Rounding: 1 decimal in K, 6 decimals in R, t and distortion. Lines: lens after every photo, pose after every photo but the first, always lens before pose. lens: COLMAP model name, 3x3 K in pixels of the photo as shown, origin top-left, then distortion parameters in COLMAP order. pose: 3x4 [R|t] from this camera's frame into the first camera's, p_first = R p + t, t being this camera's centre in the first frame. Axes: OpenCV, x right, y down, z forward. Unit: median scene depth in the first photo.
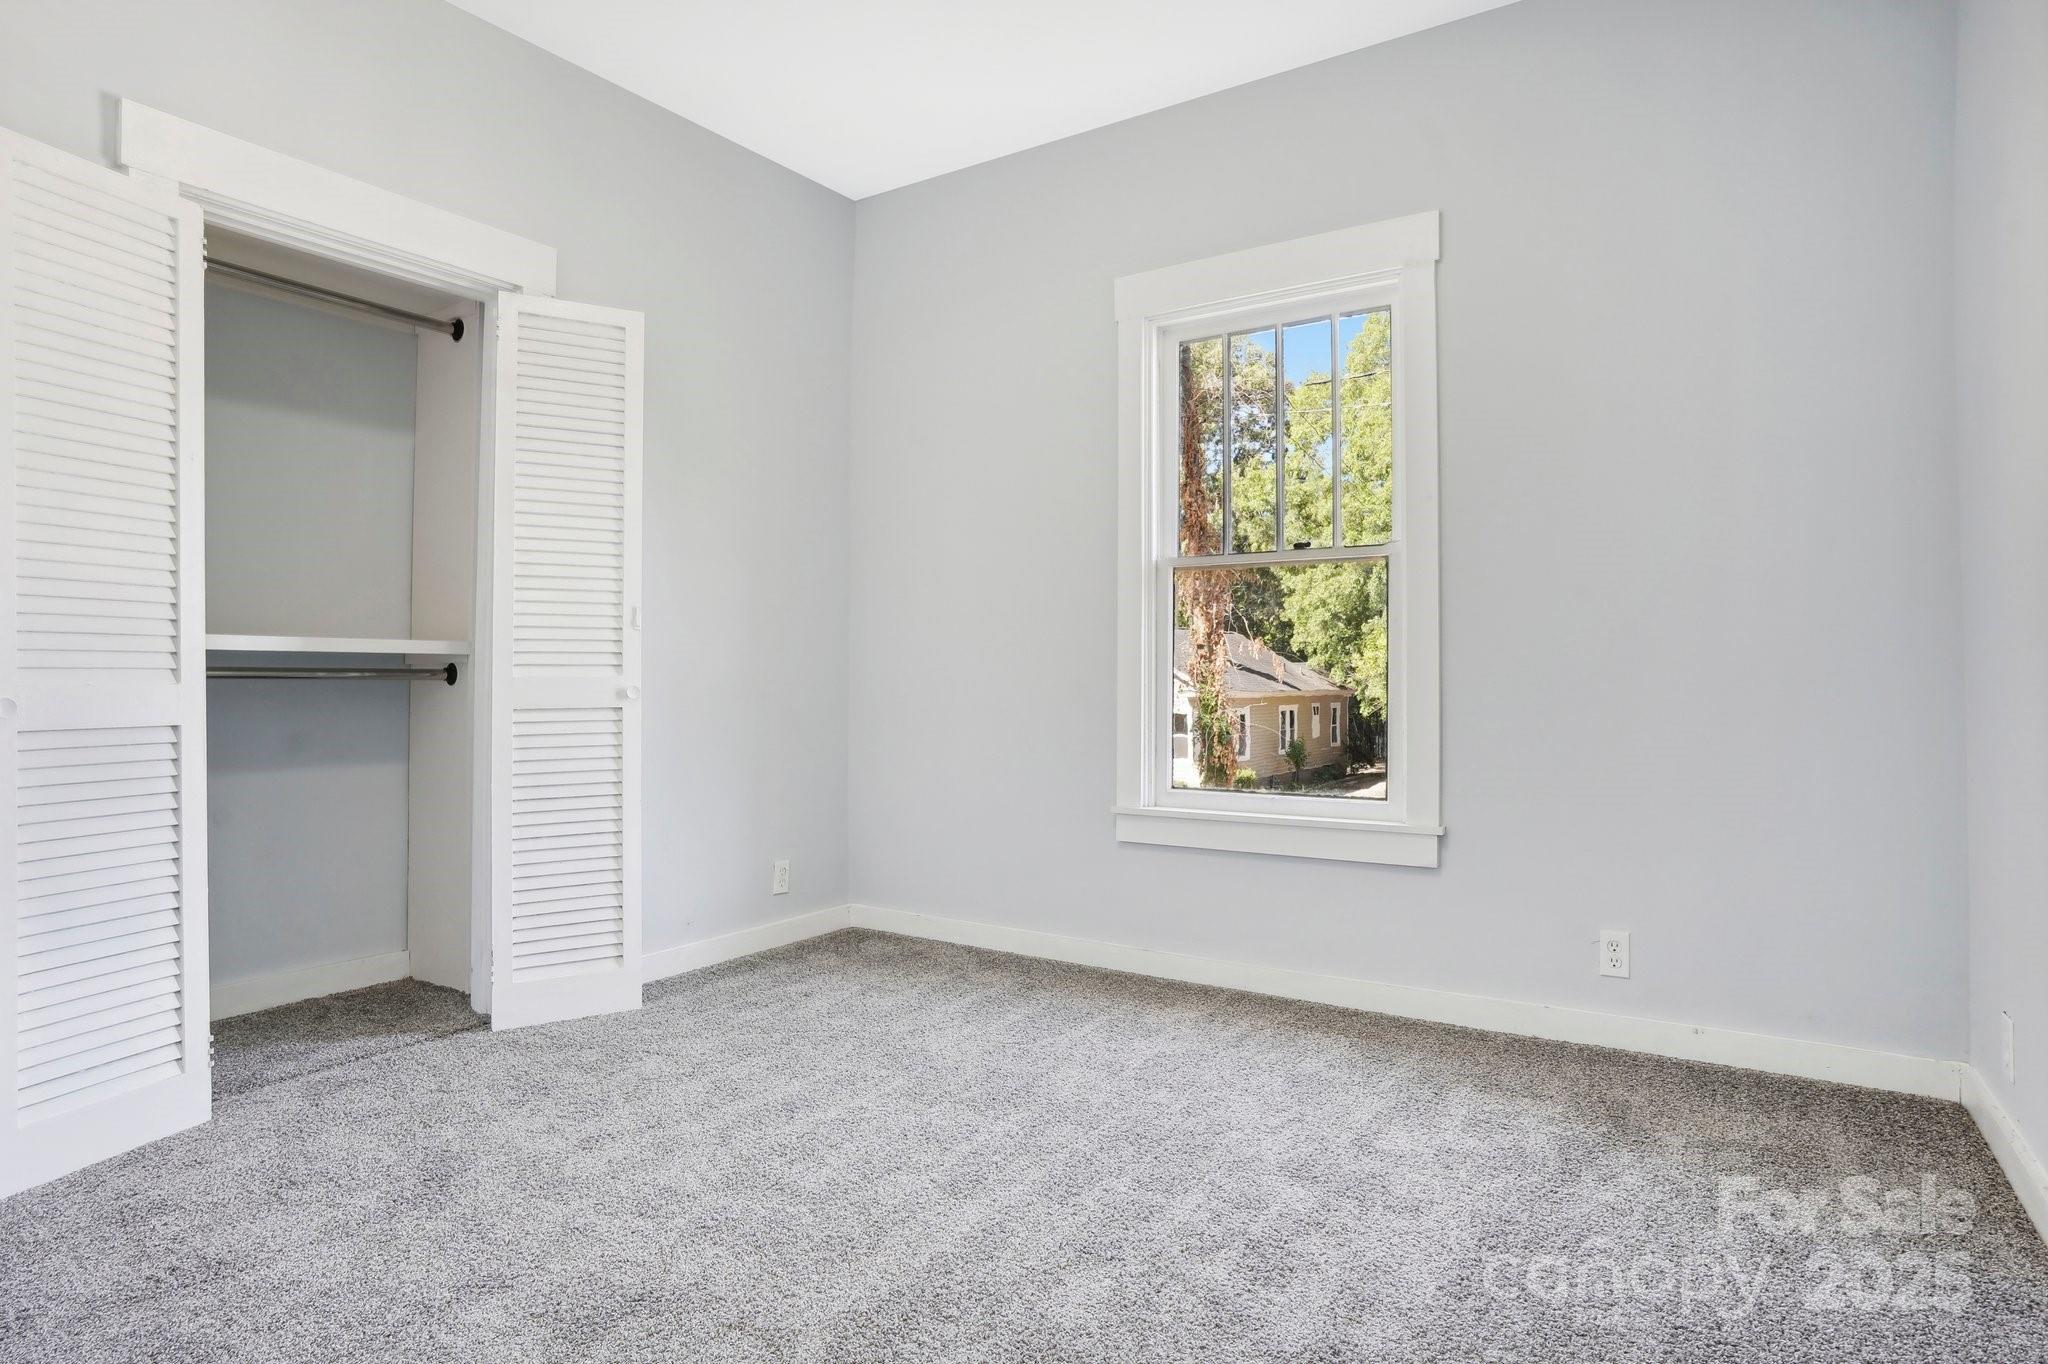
lens RADIAL K [[1112.0, 0, 1017.0], [0, 1112.0, 676.2], [0, 0, 1]] dist [-0.062045, 0.035104]
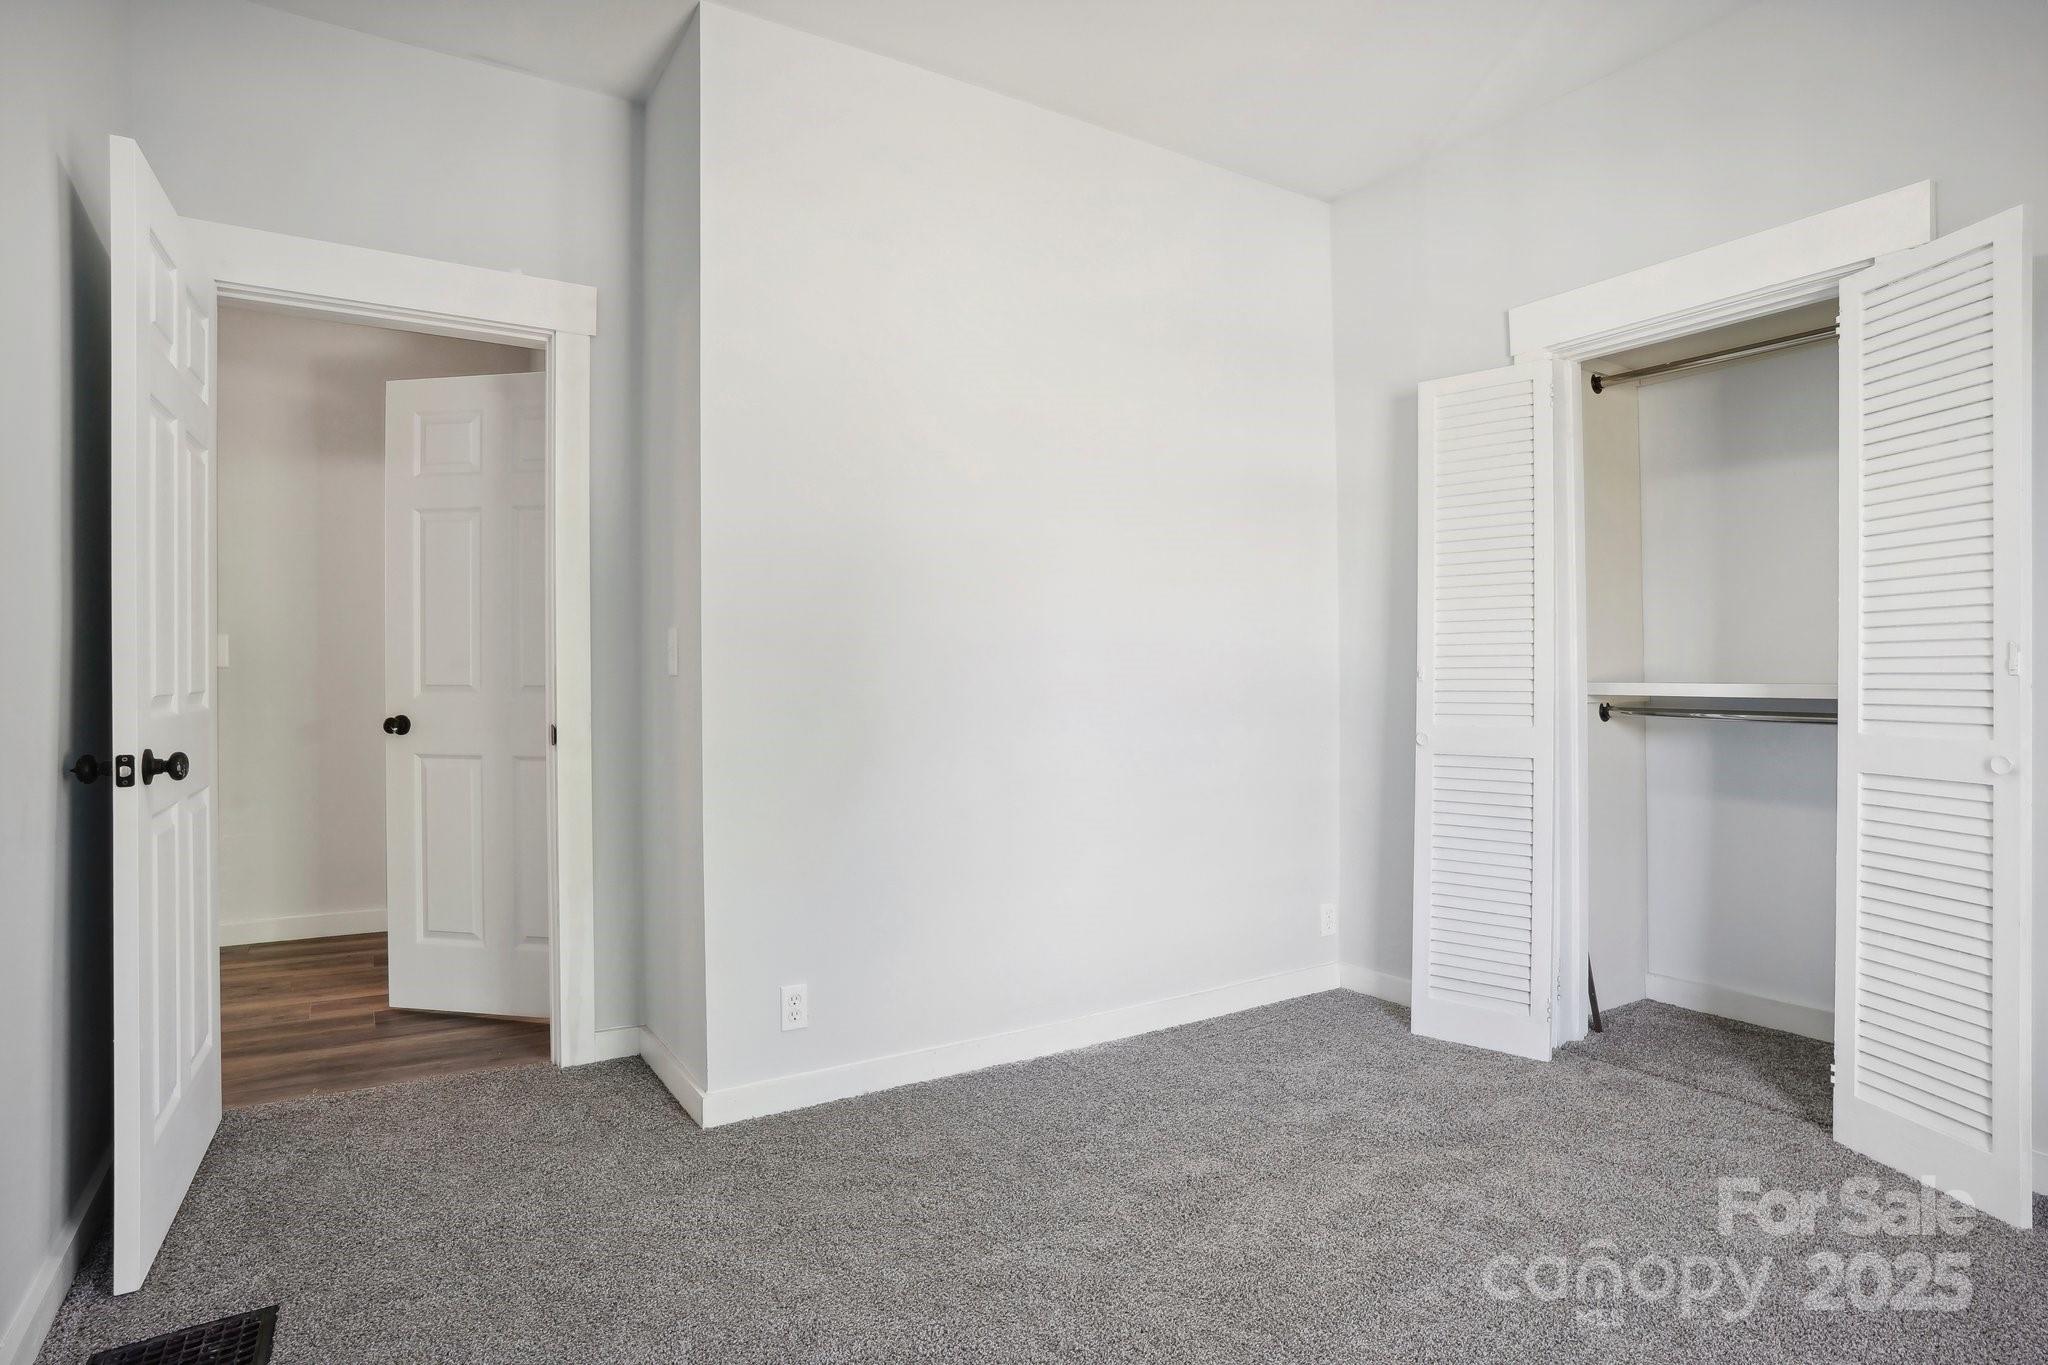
lens RADIAL K [[1112.0, 0, 1017.0], [0, 1112.0, 676.7], [0, 0, 1]] dist [-0.062045, 0.035104]
pose [[-0.408111, 0.011274, -0.912863, 0.563609], [0.010660, 0.999914, 0.007583, -0.056490], [0.912870, -0.006636, -0.408196, 0.757859]]
